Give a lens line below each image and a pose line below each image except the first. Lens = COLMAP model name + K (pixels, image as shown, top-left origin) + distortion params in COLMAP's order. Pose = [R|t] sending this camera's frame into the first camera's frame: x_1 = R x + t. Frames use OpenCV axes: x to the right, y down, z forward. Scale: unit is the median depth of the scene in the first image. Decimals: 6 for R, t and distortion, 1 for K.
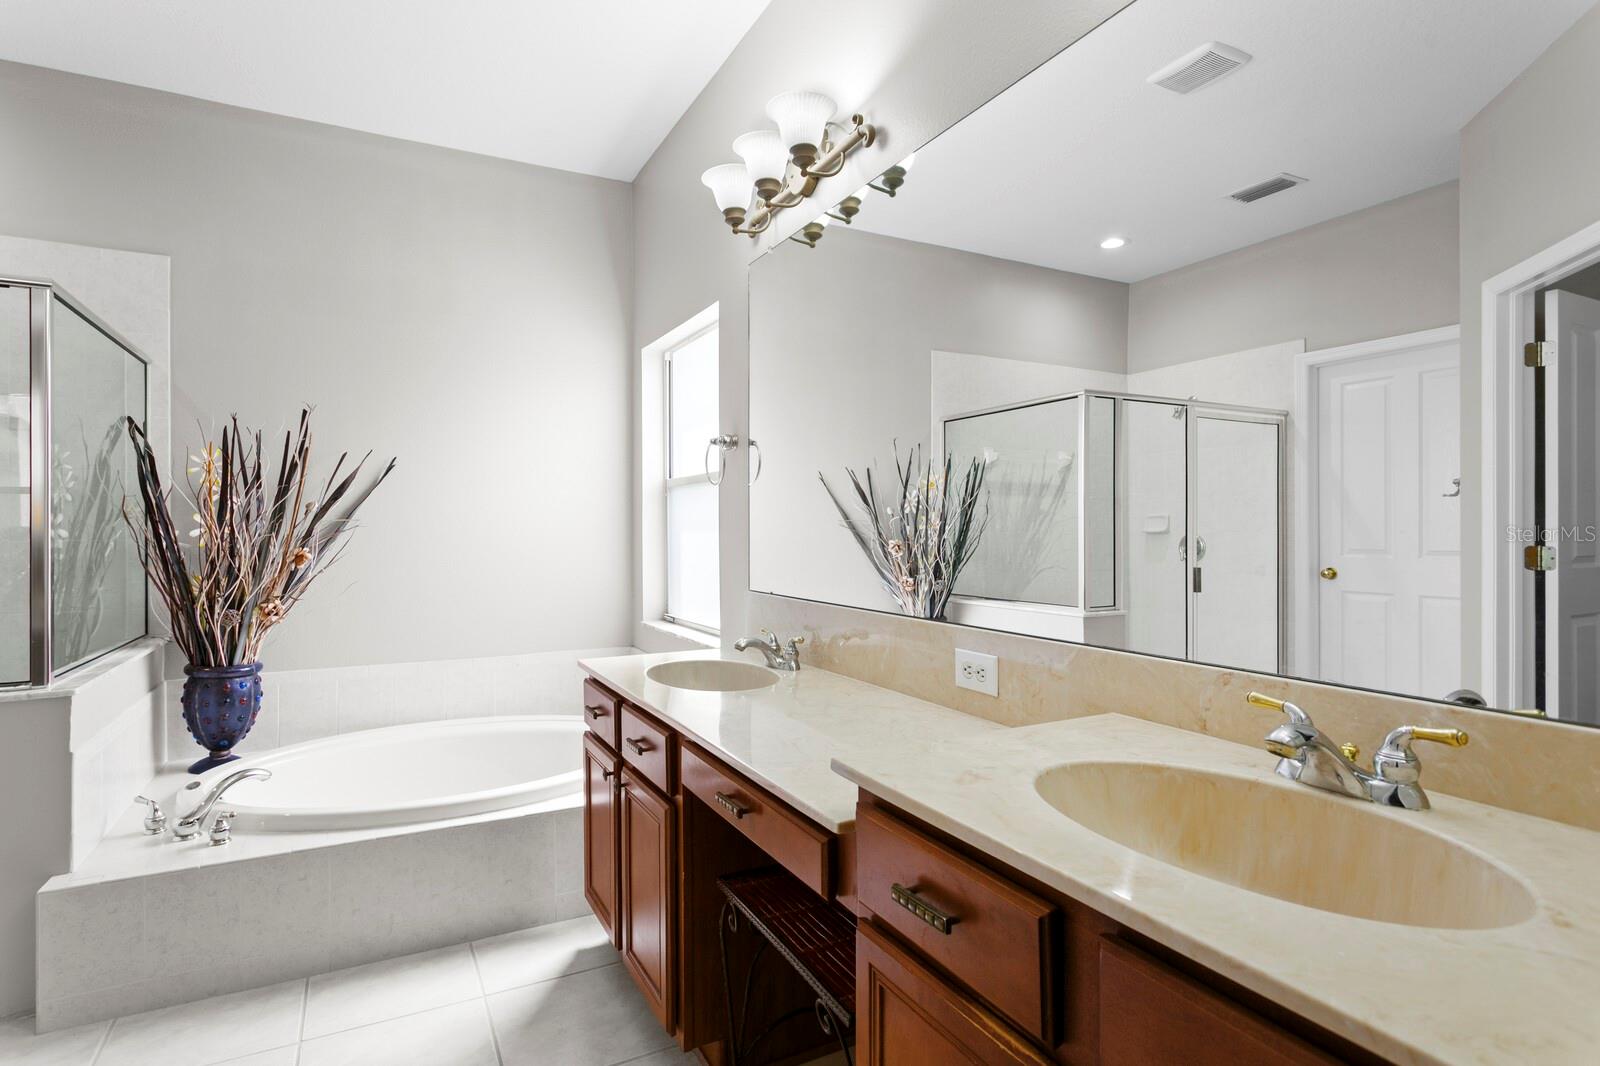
lens RADIAL K [[818.5, 0, 799.3], [0, 818.5, 531.8], [0, 0, 1]] dist [-0.005006, 0.001736]
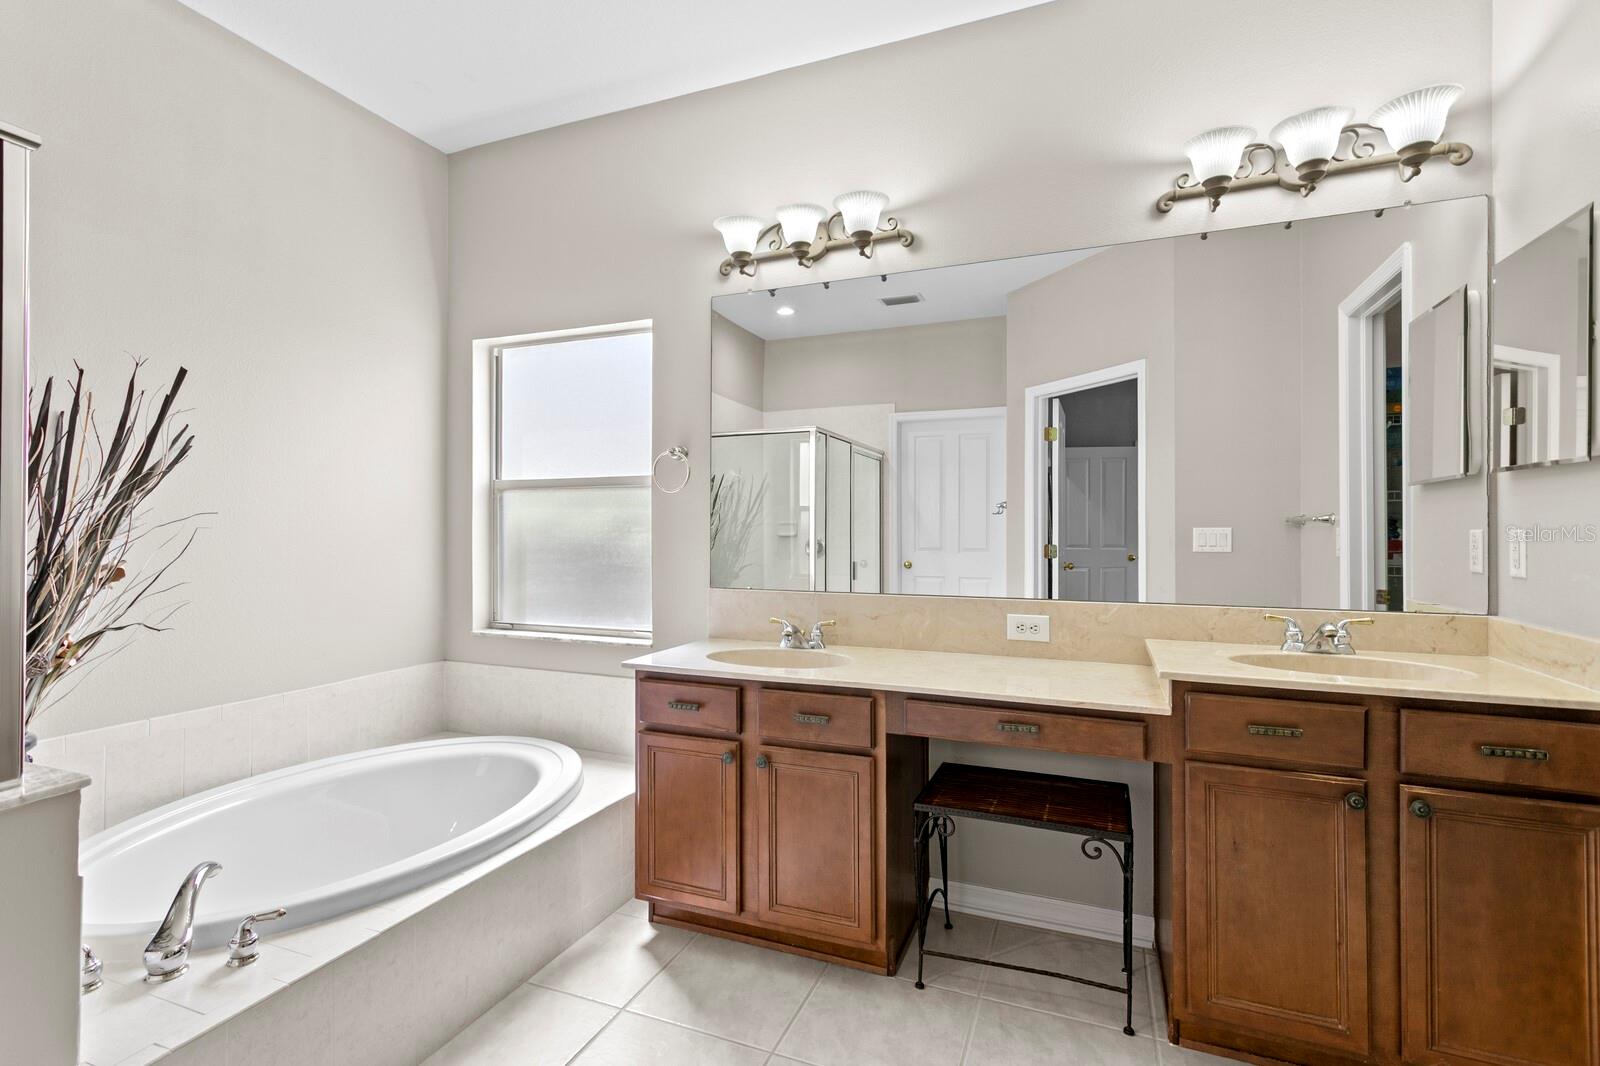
lens RADIAL K [[762.6, 0, 804.9], [0, 762.6, 533.0], [0, 0, 1]] dist [0.002258, 0.002219]
pose [[0.758565, 0.003056, 0.651590, -0.490684], [-0.000047, 0.999989, -0.004636, 0.000967], [-0.651597, 0.003486, 0.758557, 0.095996]]
